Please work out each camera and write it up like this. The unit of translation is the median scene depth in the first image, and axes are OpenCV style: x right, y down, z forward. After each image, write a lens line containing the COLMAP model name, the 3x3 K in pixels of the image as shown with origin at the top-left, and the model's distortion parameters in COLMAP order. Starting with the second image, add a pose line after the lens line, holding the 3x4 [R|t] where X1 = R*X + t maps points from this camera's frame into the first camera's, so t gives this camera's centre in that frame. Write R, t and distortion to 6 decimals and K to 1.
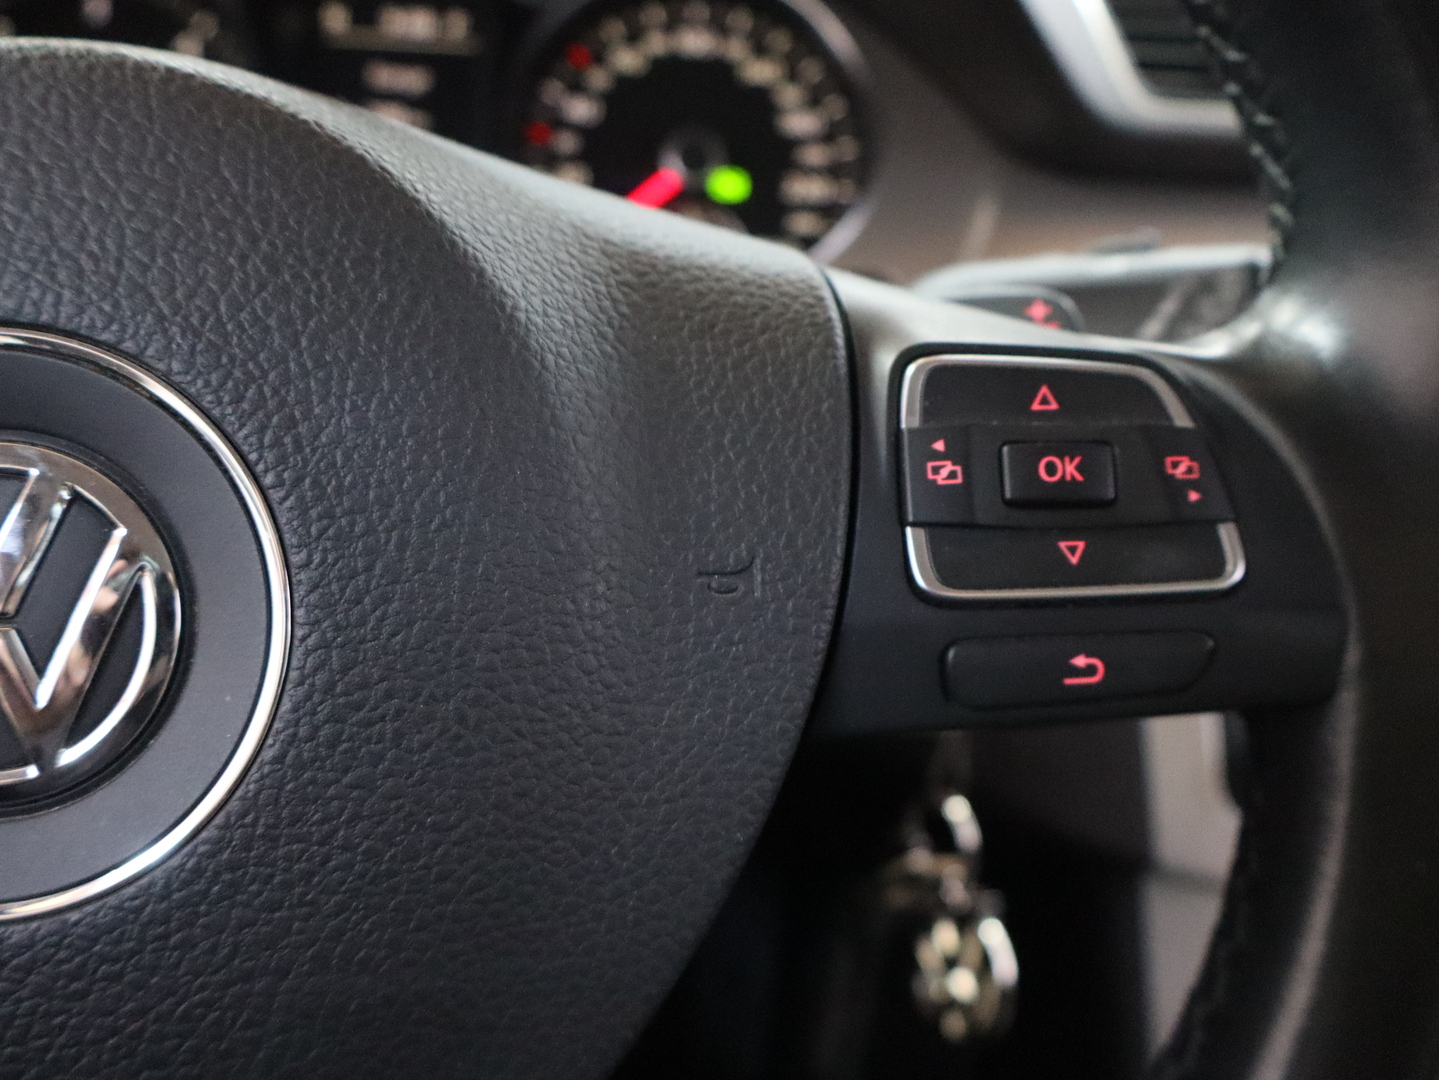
lens RADIAL K [[1331.4, 0, 719.5], [0, 1331.4, 540.0], [0, 0, 1]] dist [0.013143, -0.017731]
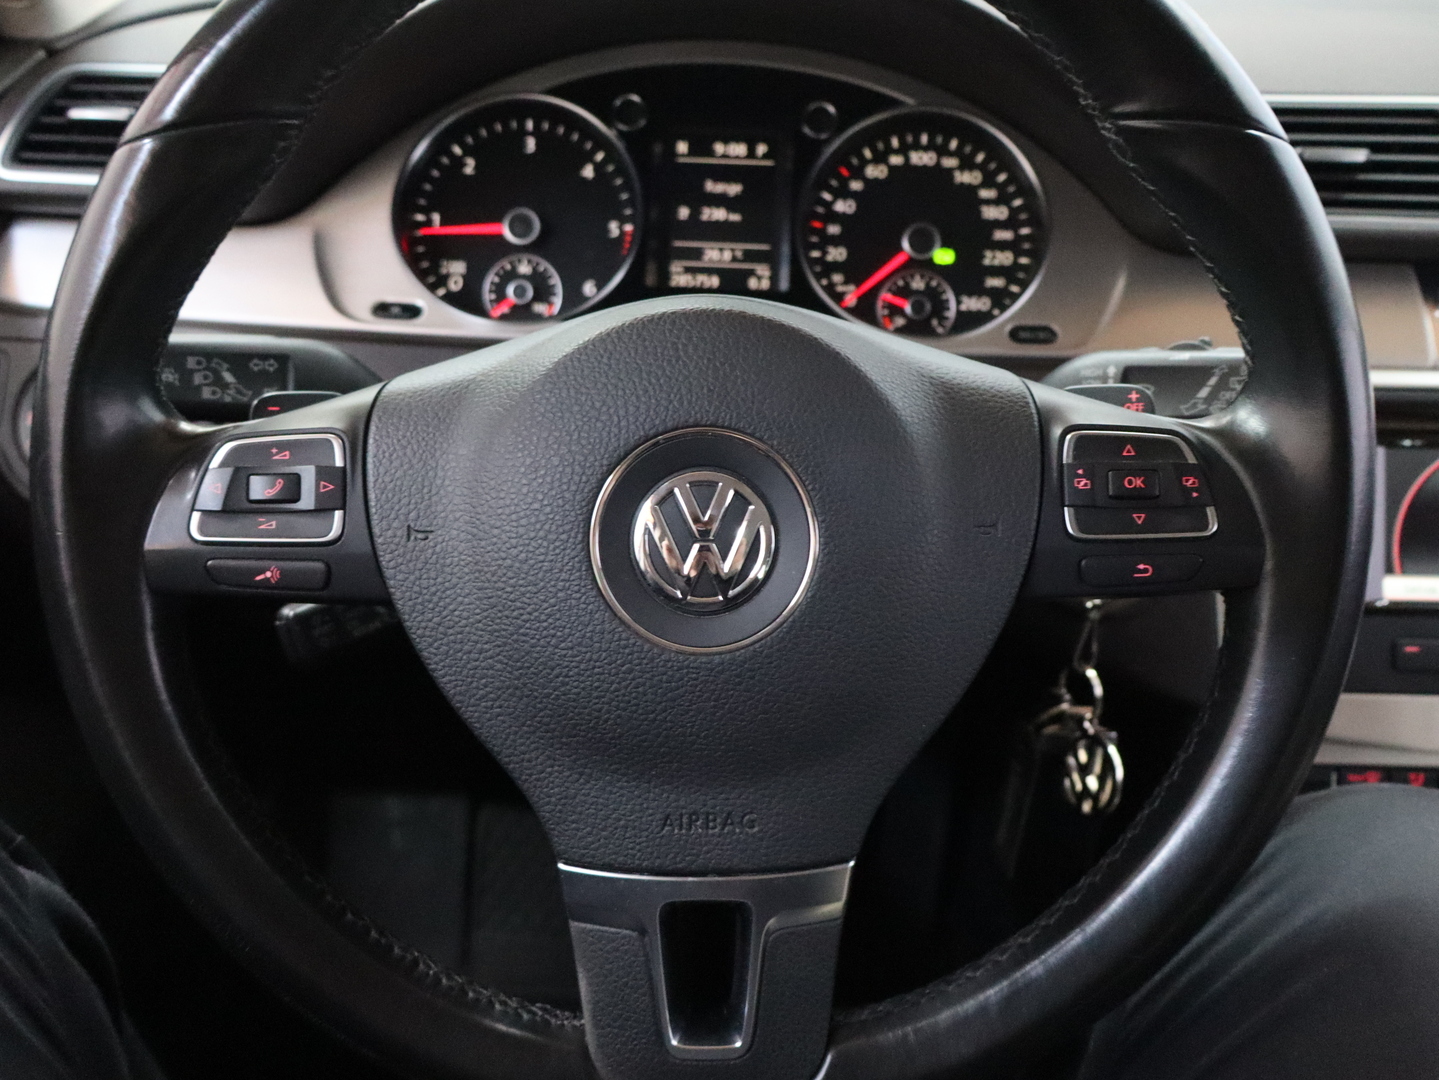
lens RADIAL K [[1331.4, 0, 719.5], [0, 1331.4, 540.0], [0, 0, 1]] dist [0.013143, -0.017731]
pose [[0.994131, 0.016130, -0.106978, -0.206470], [-0.011076, 0.998802, 0.047672, -0.056191], [0.107619, -0.046207, 0.993118, -1.360117]]
